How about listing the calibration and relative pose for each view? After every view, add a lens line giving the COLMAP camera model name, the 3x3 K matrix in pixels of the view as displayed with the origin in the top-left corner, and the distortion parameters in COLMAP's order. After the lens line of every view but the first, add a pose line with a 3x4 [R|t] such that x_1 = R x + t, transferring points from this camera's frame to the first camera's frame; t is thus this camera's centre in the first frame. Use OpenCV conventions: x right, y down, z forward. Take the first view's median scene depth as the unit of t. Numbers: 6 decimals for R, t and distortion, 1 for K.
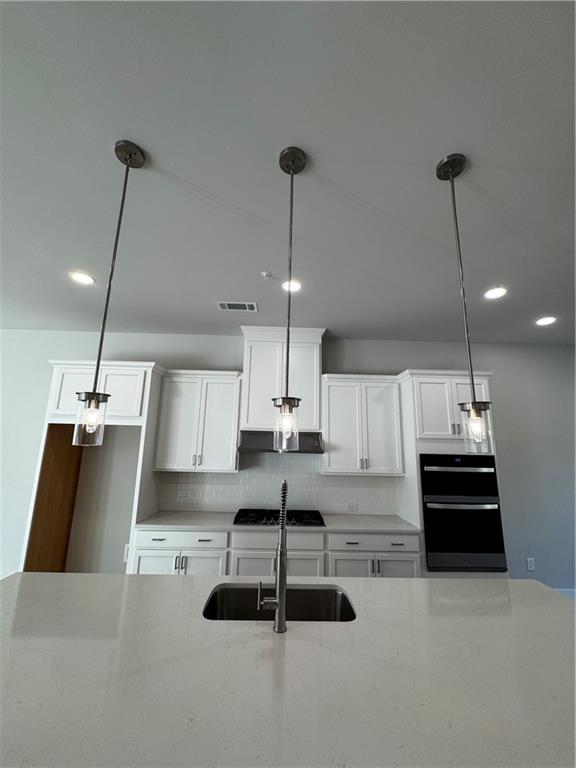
lens RADIAL K [[307.7, 0, 285.8], [0, 307.7, 389.5], [0, 0, 1]] dist [-0.000764, 0.000366]
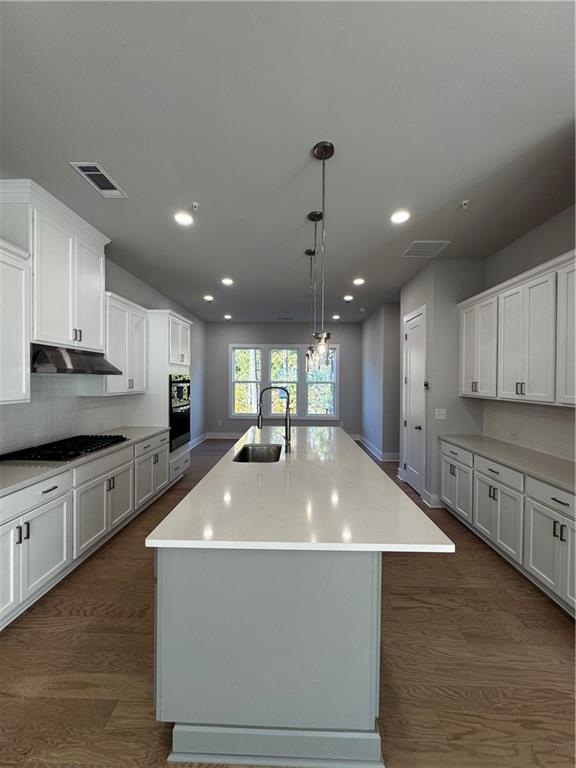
lens RADIAL K [[307.7, 0, 287.1], [0, 307.7, 385.5], [0, 0, 1]] dist [-0.000764, 0.000366]
pose [[0.039995, -0.039925, 0.998402, -0.833331], [-0.201646, 0.978321, 0.047200, 0.079308], [-0.978642, -0.203211, 0.031077, 0.405826]]
